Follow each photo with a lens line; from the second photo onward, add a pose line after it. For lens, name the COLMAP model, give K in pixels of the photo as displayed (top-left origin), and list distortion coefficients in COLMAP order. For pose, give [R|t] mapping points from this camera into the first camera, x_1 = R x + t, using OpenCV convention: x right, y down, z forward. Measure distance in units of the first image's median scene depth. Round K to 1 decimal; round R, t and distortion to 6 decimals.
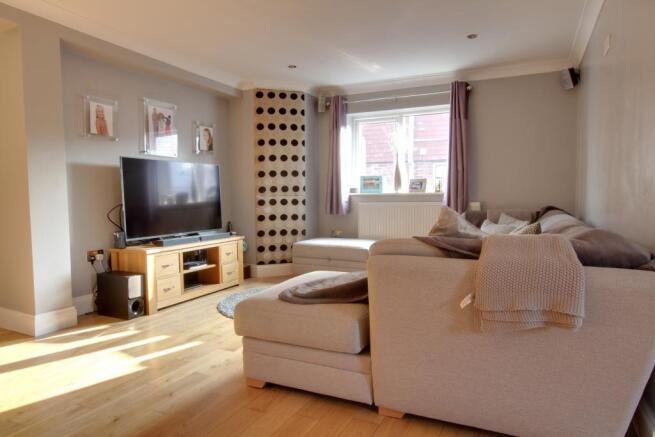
lens RADIAL K [[426.2, 0, 329.4], [0, 426.2, 216.0], [0, 0, 1]] dist [0.000715, 0.002259]
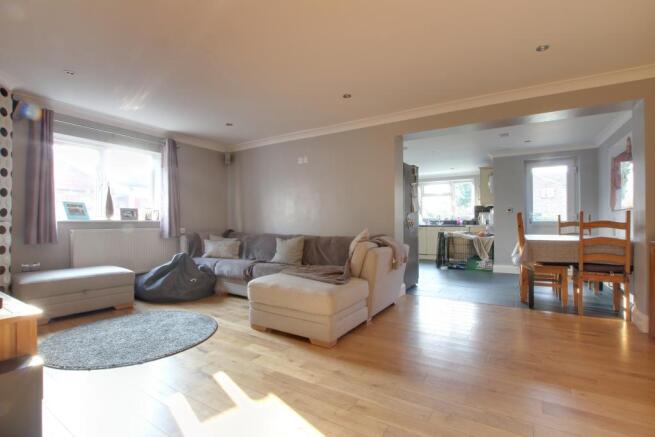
lens RADIAL K [[308.6, 0, 329.1], [0, 308.6, 221.1], [0, 0, 1]] dist [-0.029145, 0.003836]
pose [[0.106151, 0.009079, 0.994309, -0.562484], [0.040658, 0.999082, -0.013464, -0.019209], [-0.993518, 0.041856, 0.105684, 0.378338]]
